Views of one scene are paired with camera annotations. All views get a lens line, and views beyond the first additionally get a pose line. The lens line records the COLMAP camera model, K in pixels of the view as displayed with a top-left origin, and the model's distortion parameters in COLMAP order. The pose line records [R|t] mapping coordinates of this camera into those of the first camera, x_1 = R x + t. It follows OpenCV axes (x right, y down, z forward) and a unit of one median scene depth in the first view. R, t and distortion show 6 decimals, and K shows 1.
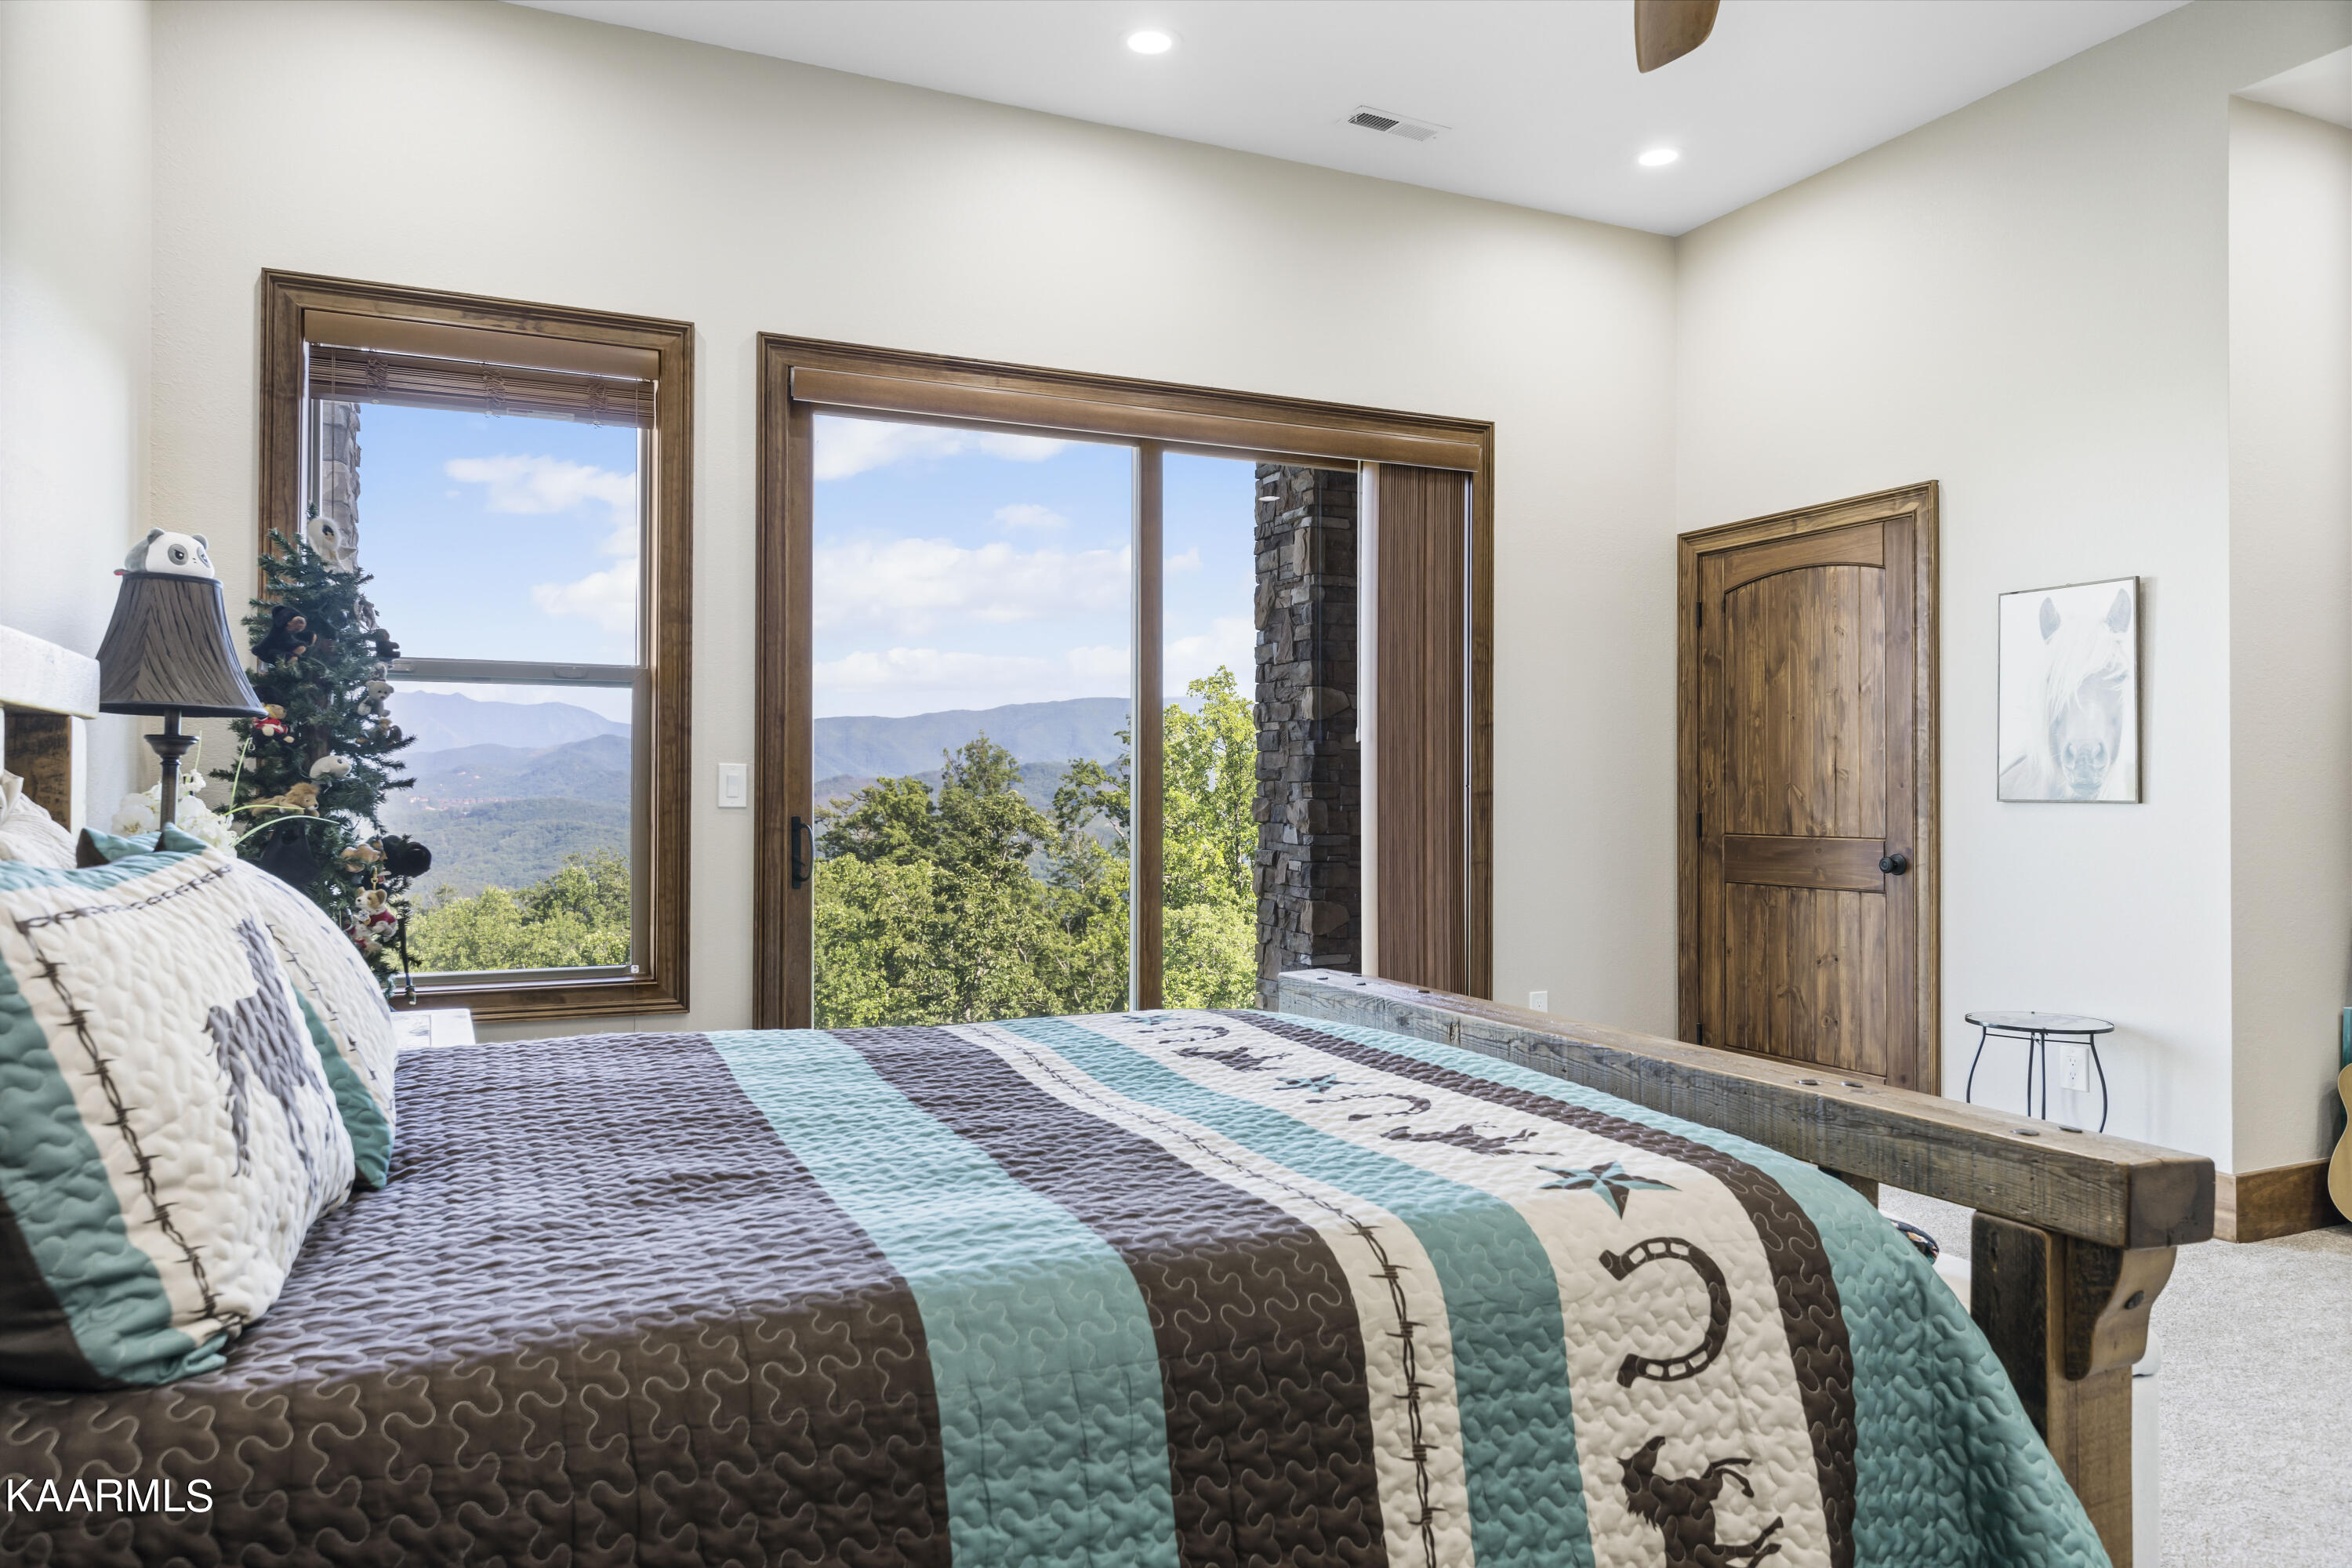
lens RADIAL K [[1522.7, 0, 1173.5], [0, 1522.7, 783.2], [0, 0, 1]] dist [-0.001244, 0.000042]
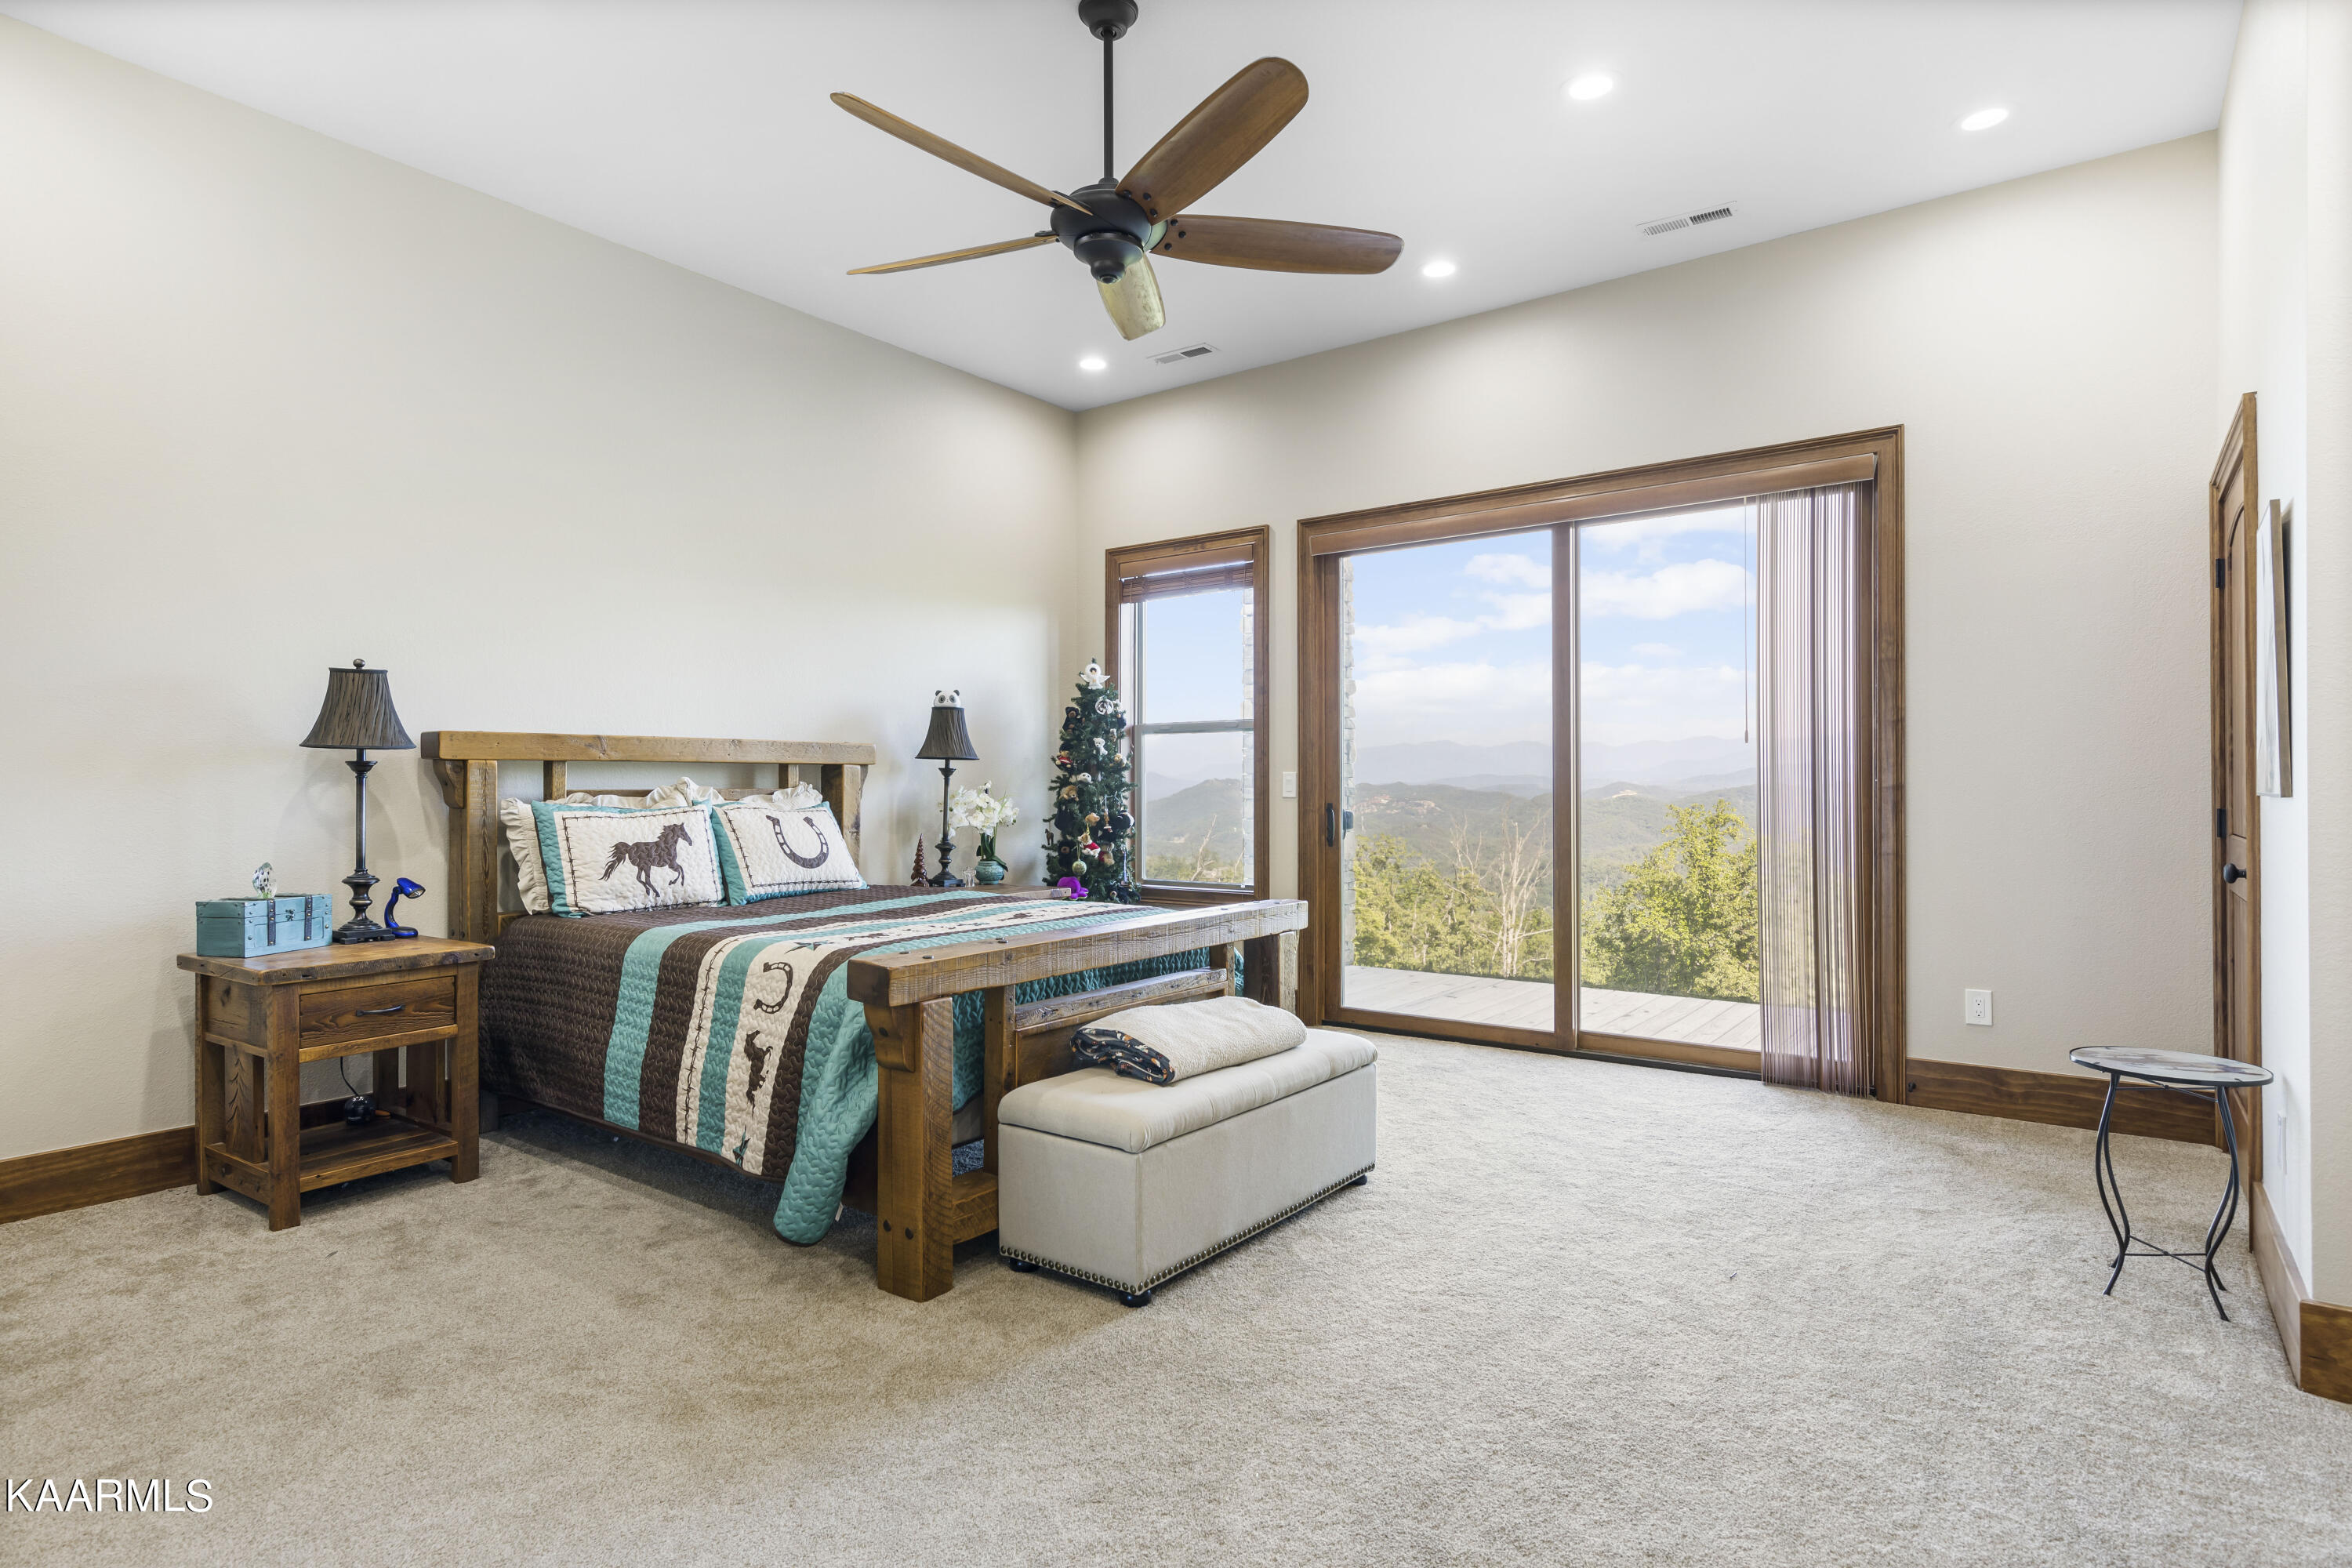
lens RADIAL K [[1231.8, 0, 1171.9], [0, 1231.8, 783.3], [0, 0, 1]] dist [-0.001083, -0.000074]
pose [[0.474462, -0.006846, -0.880249, 0.904820], [0.010308, 0.999944, -0.002221, 0.002555], [0.880215, -0.008020, 0.474507, 0.216890]]
